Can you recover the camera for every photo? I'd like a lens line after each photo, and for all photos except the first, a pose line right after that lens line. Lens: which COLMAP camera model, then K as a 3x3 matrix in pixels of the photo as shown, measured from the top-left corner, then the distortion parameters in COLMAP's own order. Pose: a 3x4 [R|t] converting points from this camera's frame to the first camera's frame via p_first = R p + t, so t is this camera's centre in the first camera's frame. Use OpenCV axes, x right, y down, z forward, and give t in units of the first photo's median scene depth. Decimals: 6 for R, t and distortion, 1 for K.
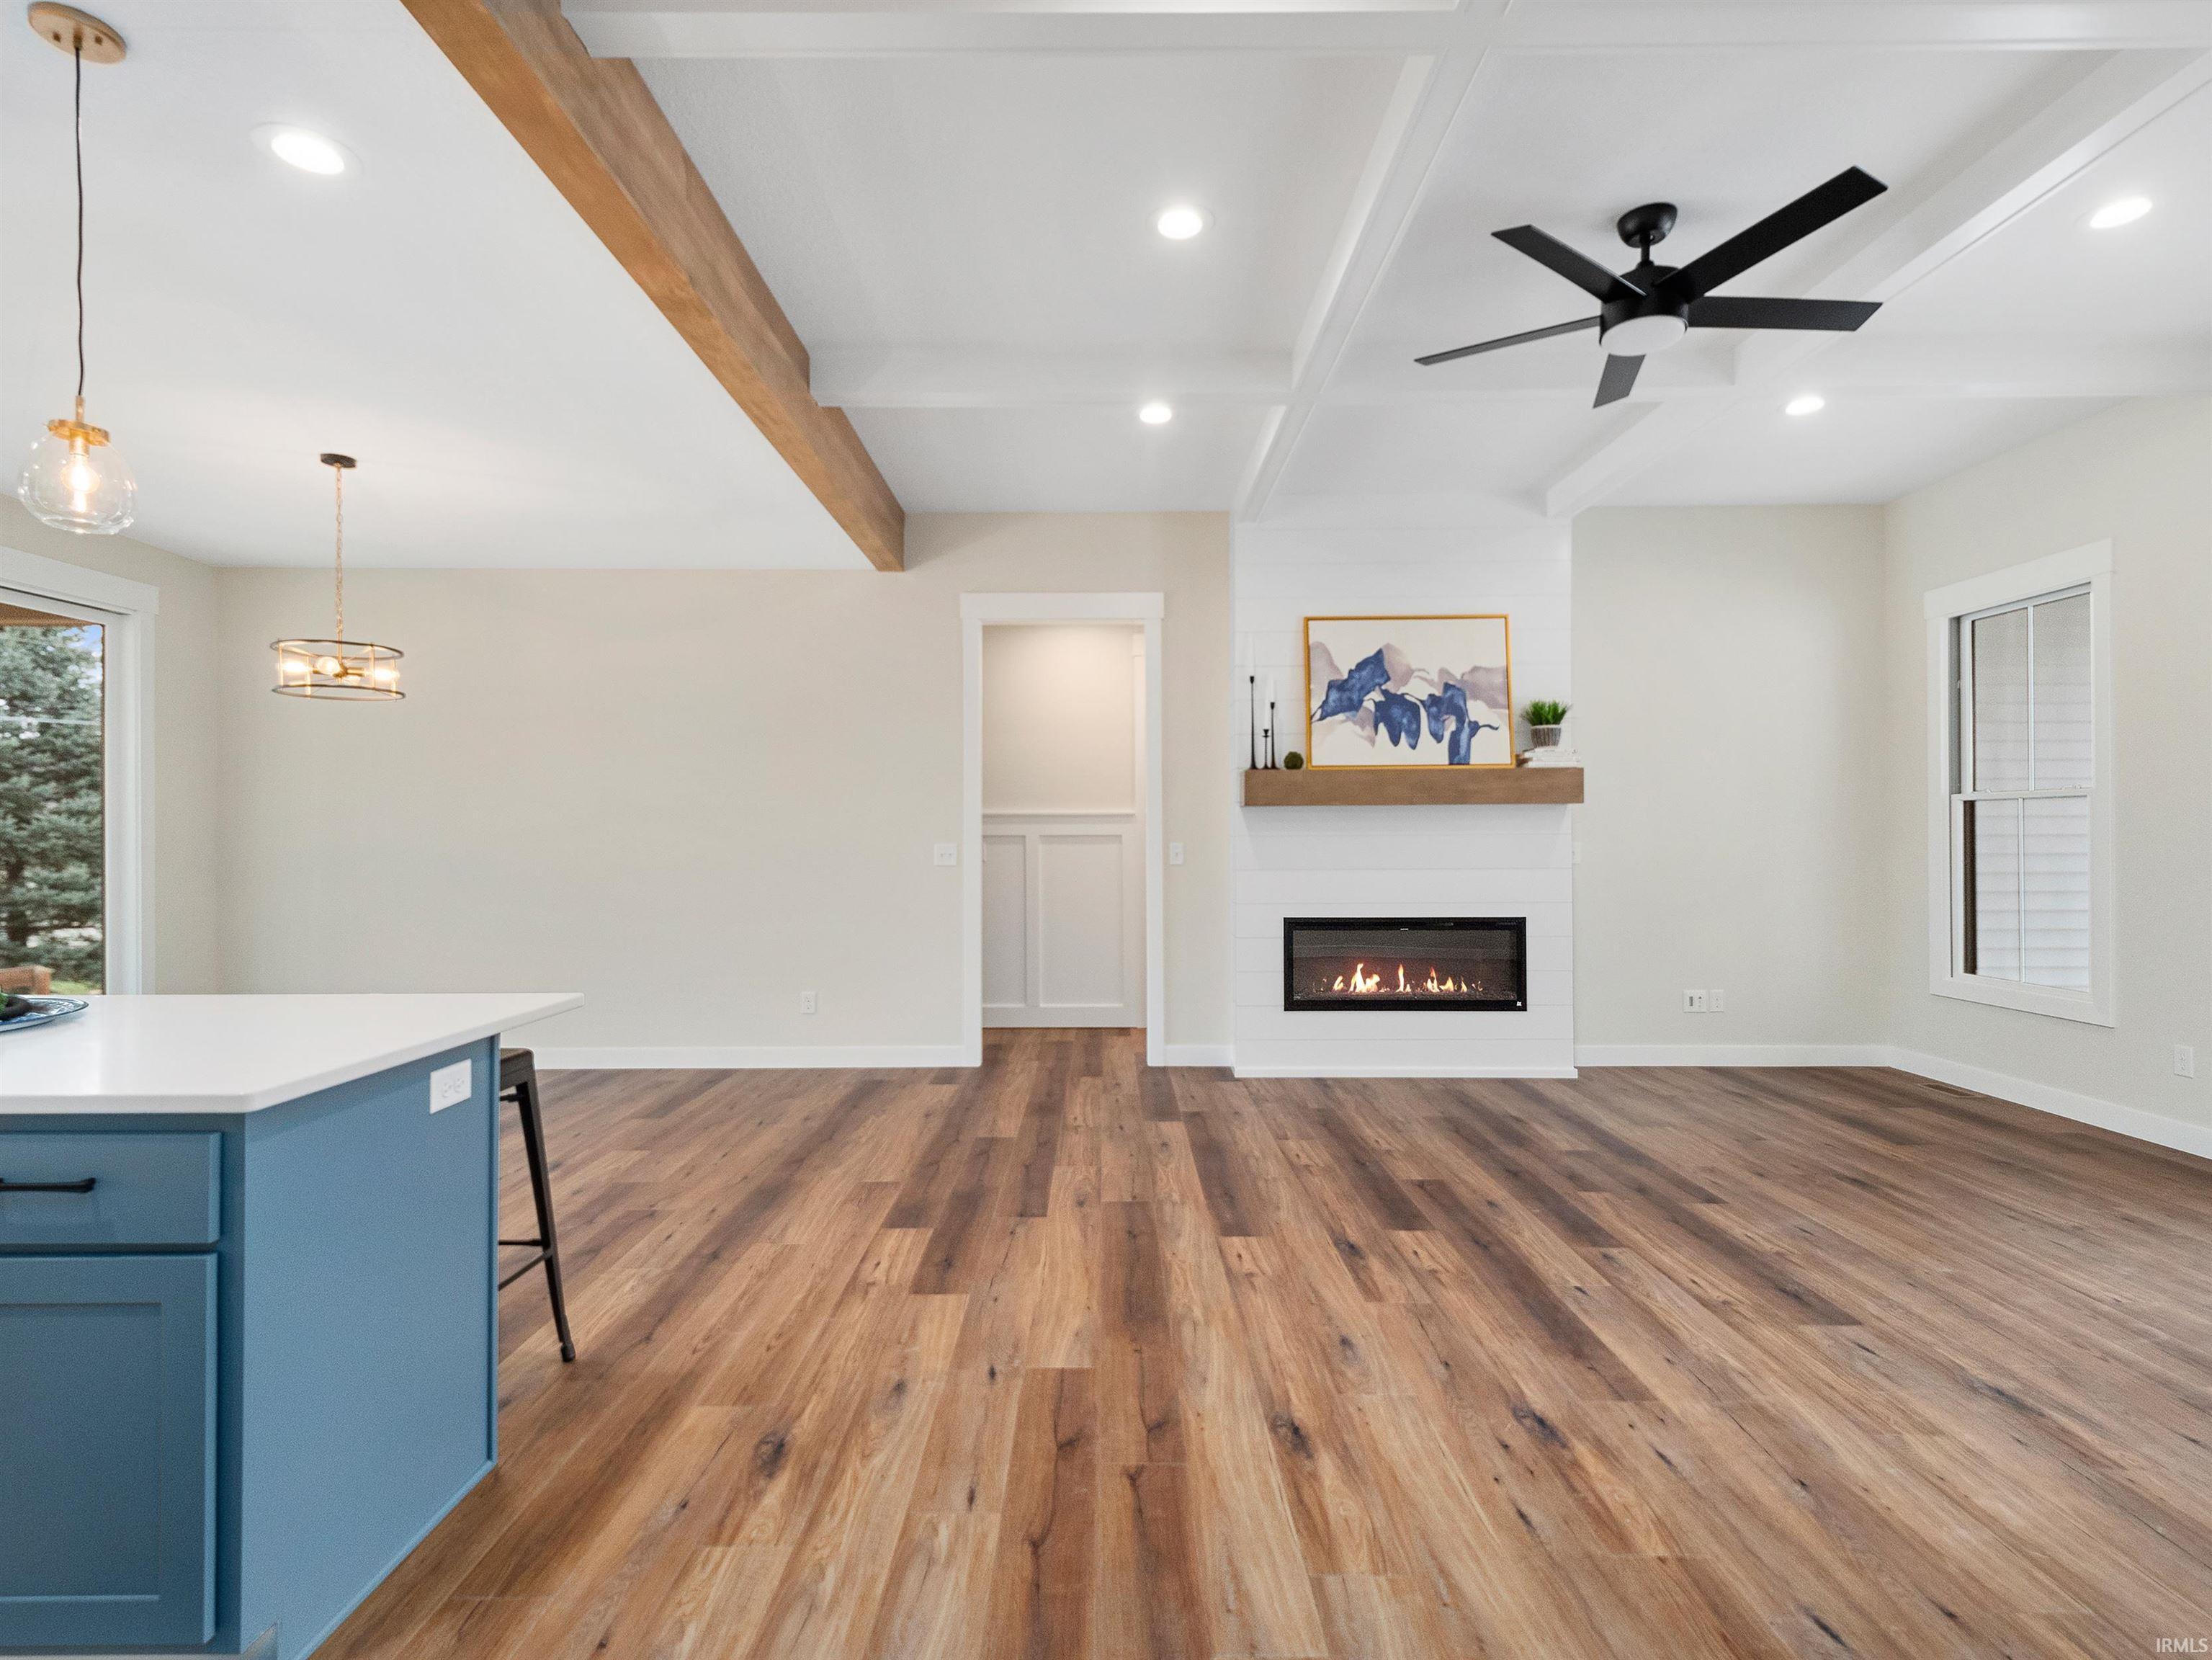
lens RADIAL K [[1064.7, 0, 1104.0], [0, 1064.7, 826.0], [0, 0, 1]] dist [0.021634, -0.005049]
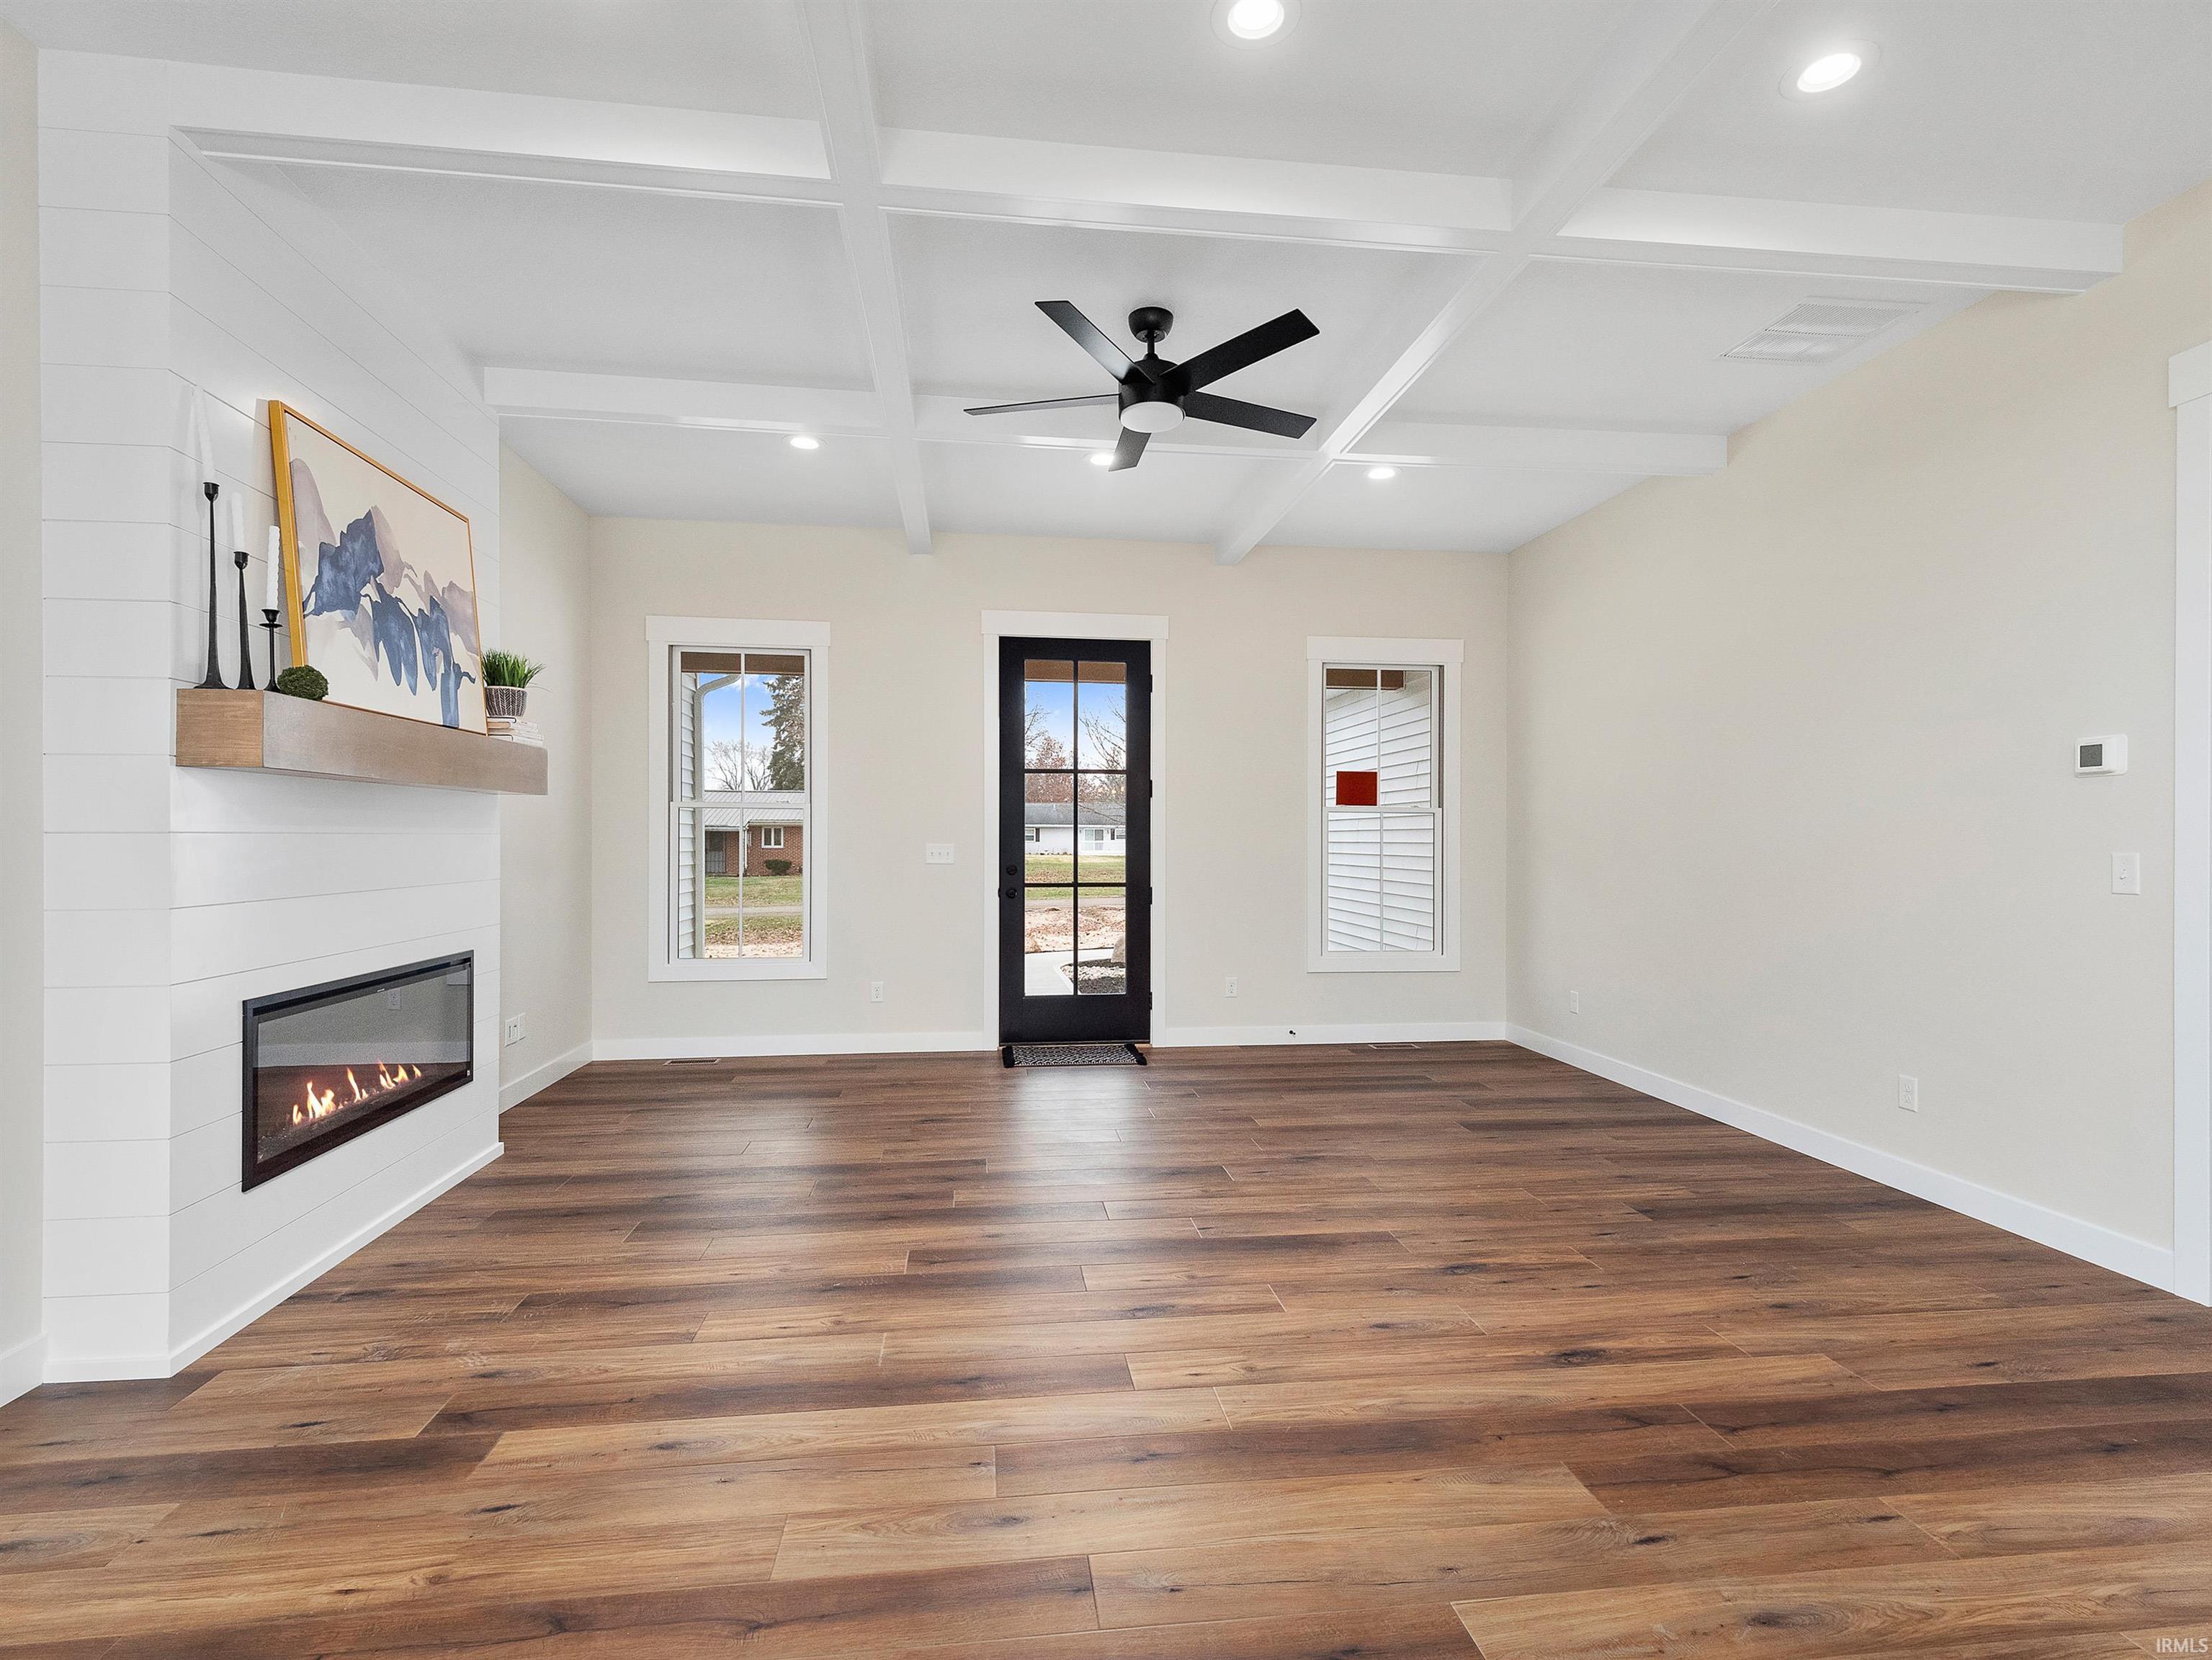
lens RADIAL K [[1064.7, 0, 1103.9], [0, 1064.7, 842.8], [0, 0, 1]] dist [0.021634, -0.005049]
pose [[-0.126751, -0.002811, 0.991931, -0.650782], [-0.017345, 0.999849, 0.000617, 0.011682], [-0.991783, -0.017127, -0.126780, 1.183180]]
